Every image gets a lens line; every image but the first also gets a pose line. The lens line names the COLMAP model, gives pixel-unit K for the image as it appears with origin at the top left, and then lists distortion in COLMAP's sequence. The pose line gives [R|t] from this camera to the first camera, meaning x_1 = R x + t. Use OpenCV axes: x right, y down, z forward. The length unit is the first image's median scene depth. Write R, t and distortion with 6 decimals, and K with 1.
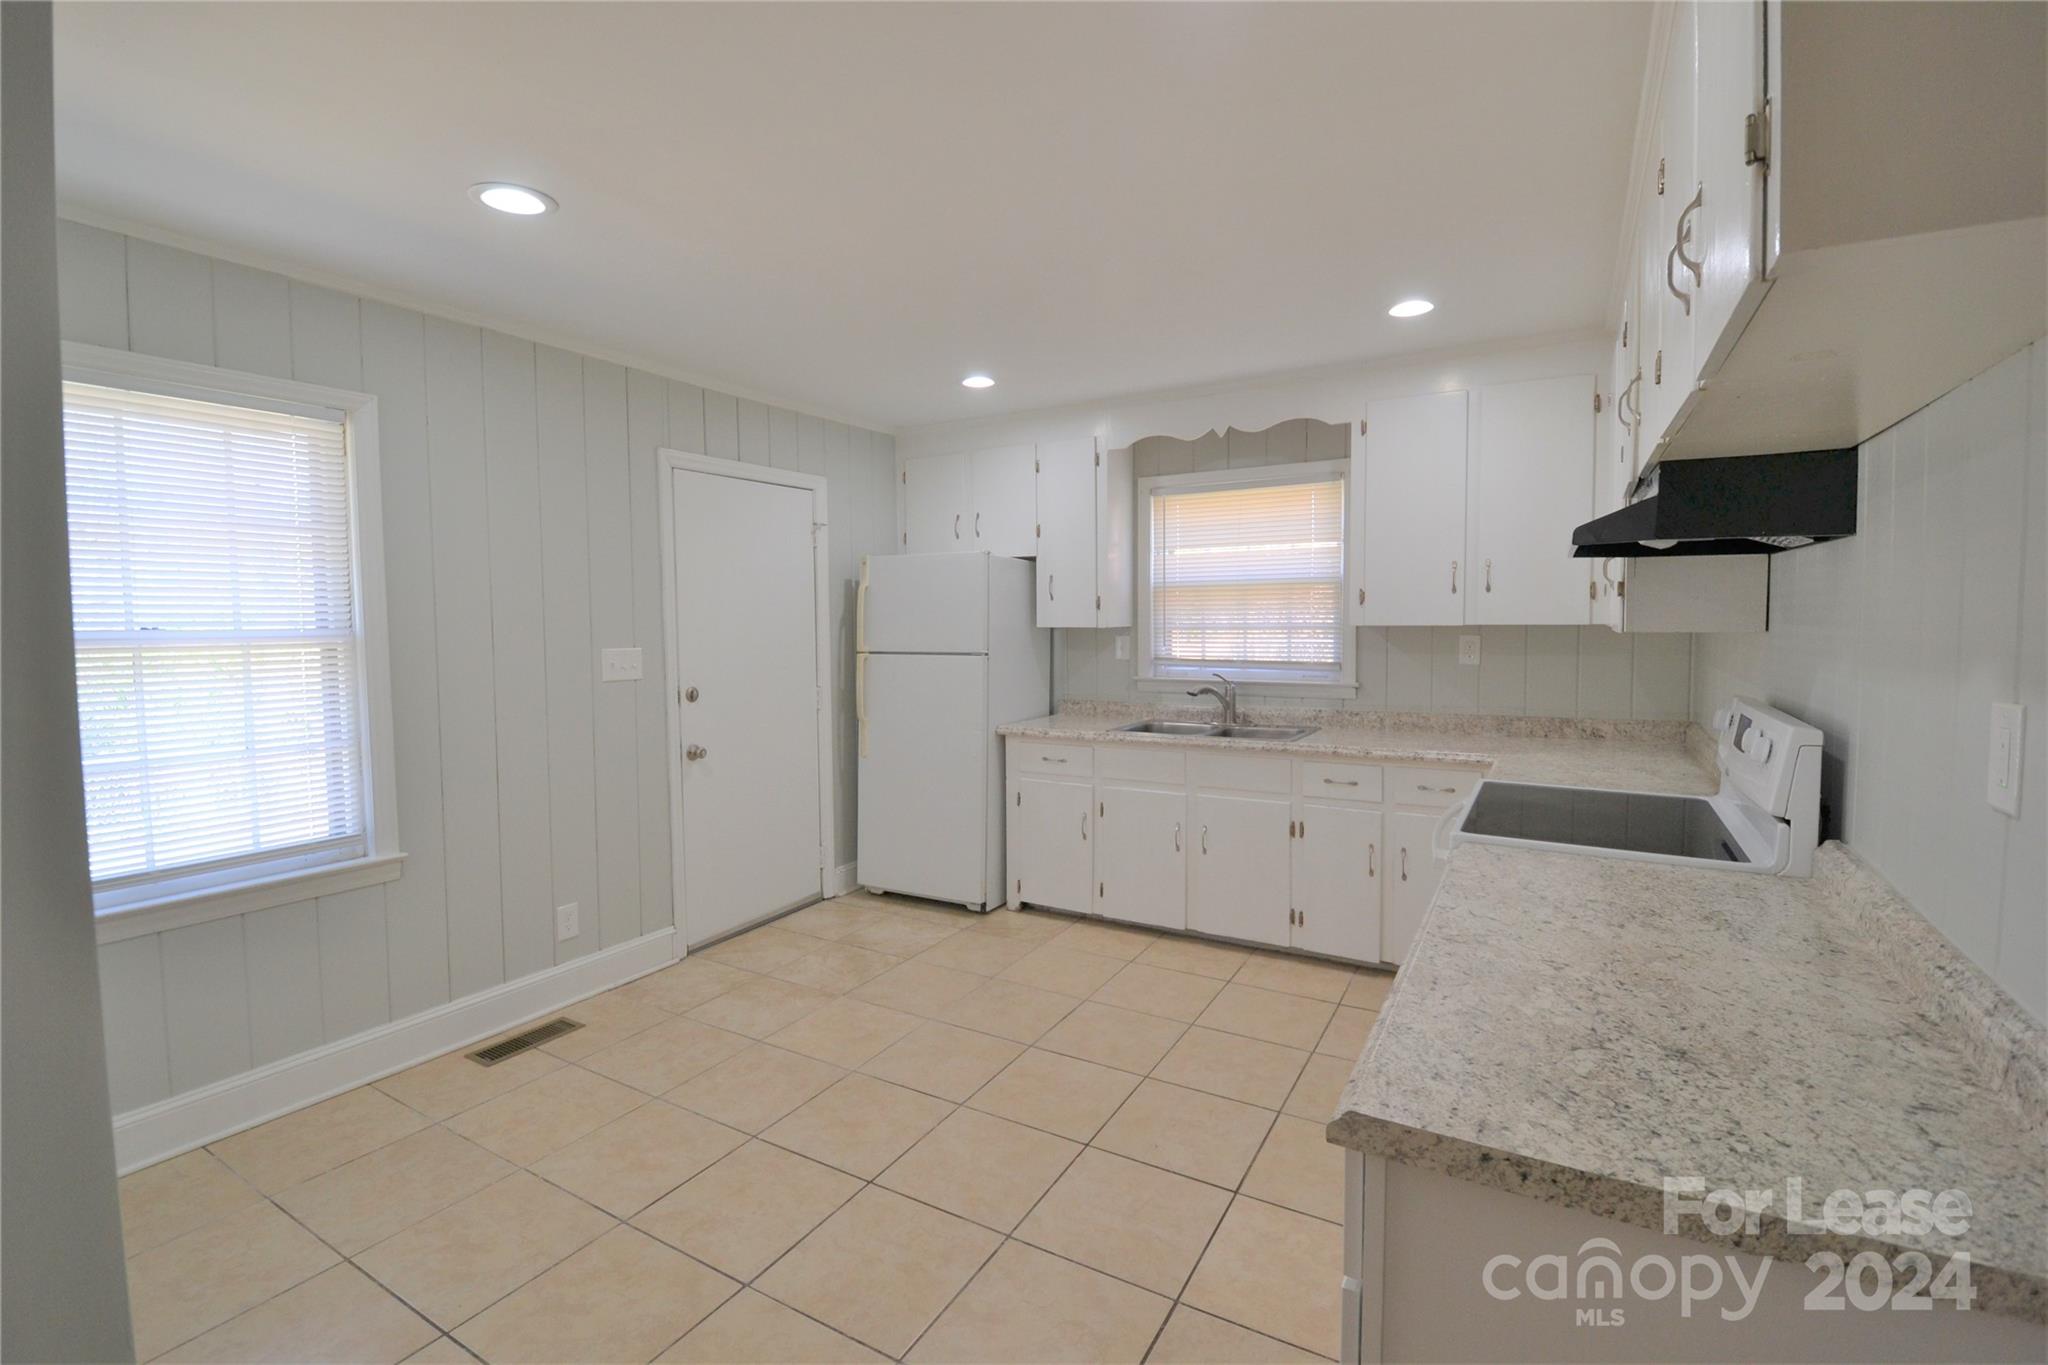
lens RADIAL K [[909.4, 0, 1019.1], [0, 909.4, 682.6], [0, 0, 1]] dist [0.003081, -0.011148]
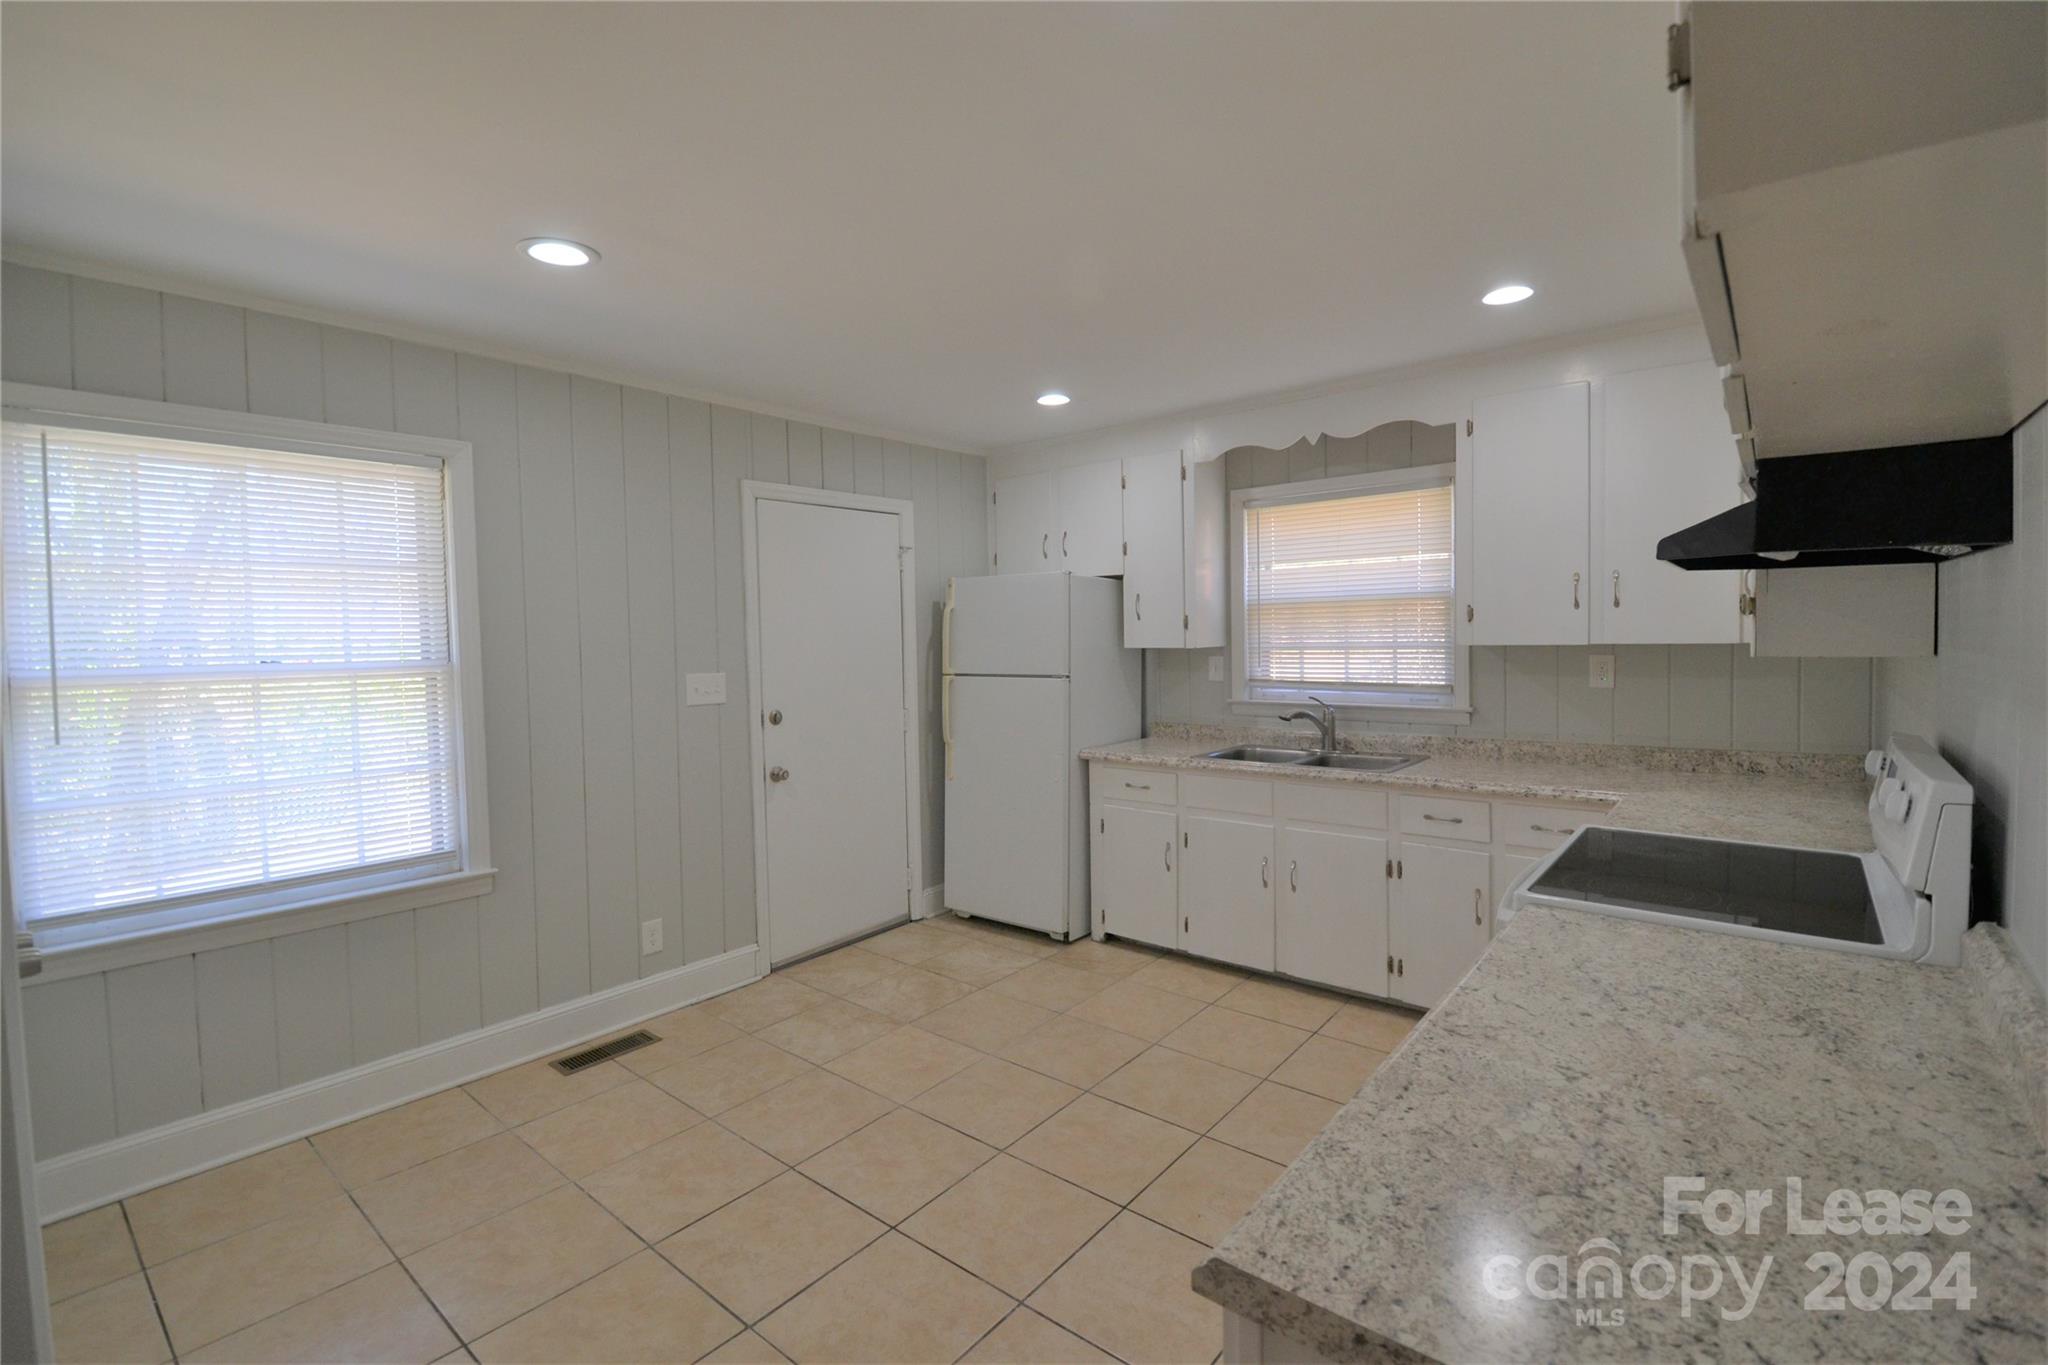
lens RADIAL K [[909.4, 0, 1021.7], [0, 909.4, 682.3], [0, 0, 1]] dist [0.003081, -0.011148]
pose [[0.987175, -0.002026, -0.159627, 0.087889], [-0.000391, 0.999886, -0.015108, -0.013070], [0.159639, 0.014976, 0.987062, 0.036578]]
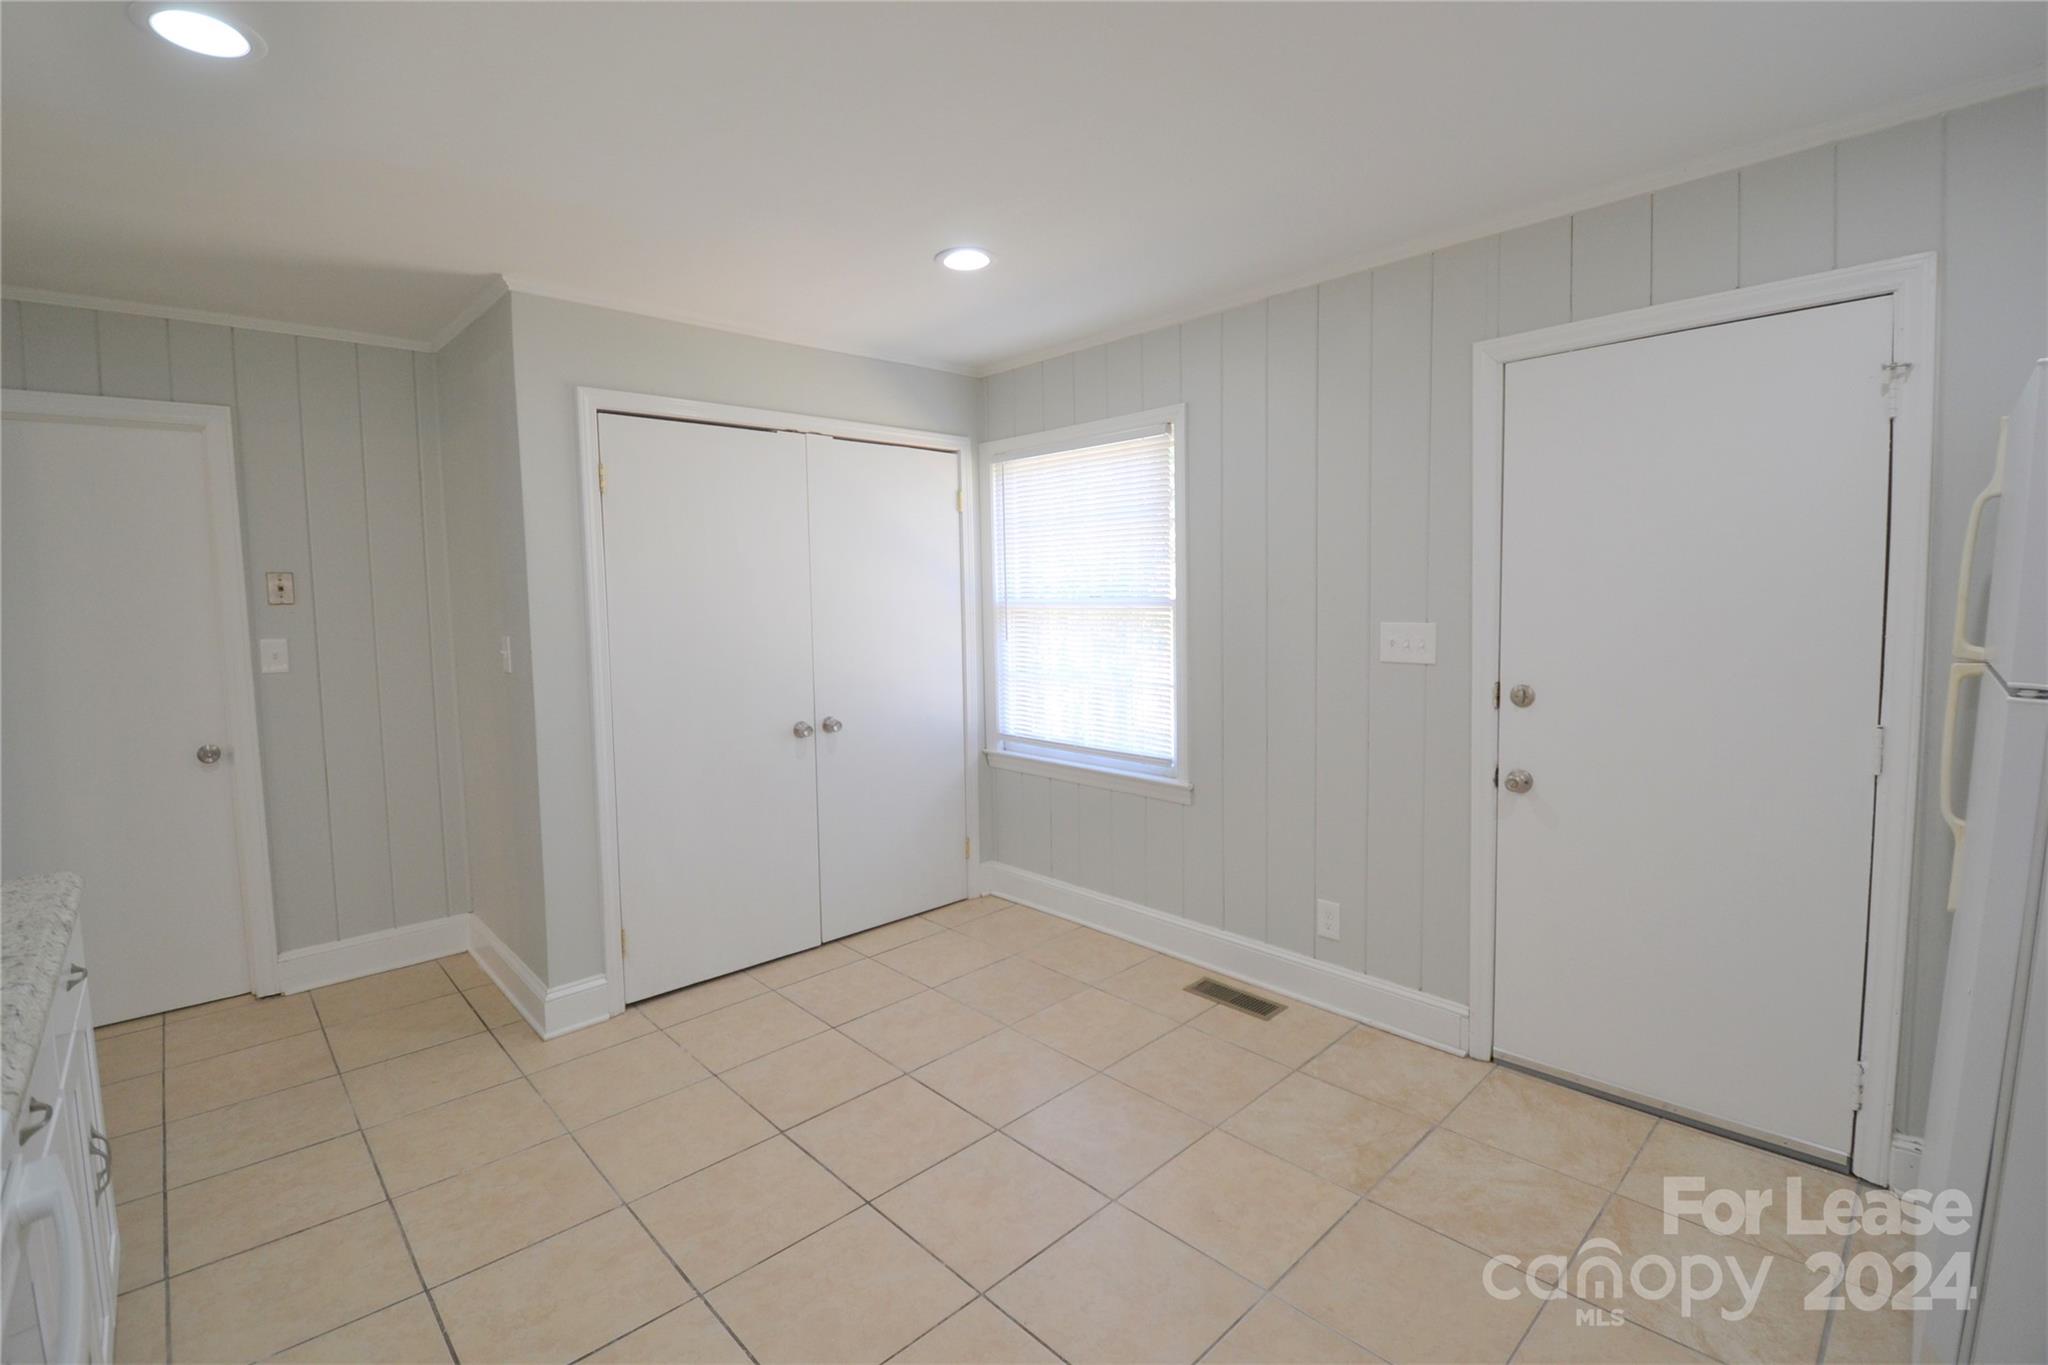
lens RADIAL K [[909.4, 0, 1023.3], [0, 909.4, 673.0], [0, 0, 1]] dist [0.003081, -0.011148]
pose [[-0.274034, 0.099142, -0.956596, 0.435779], [-0.044407, 0.992307, 0.115564, -0.074267], [0.960694, 0.074148, -0.267523, 0.934655]]
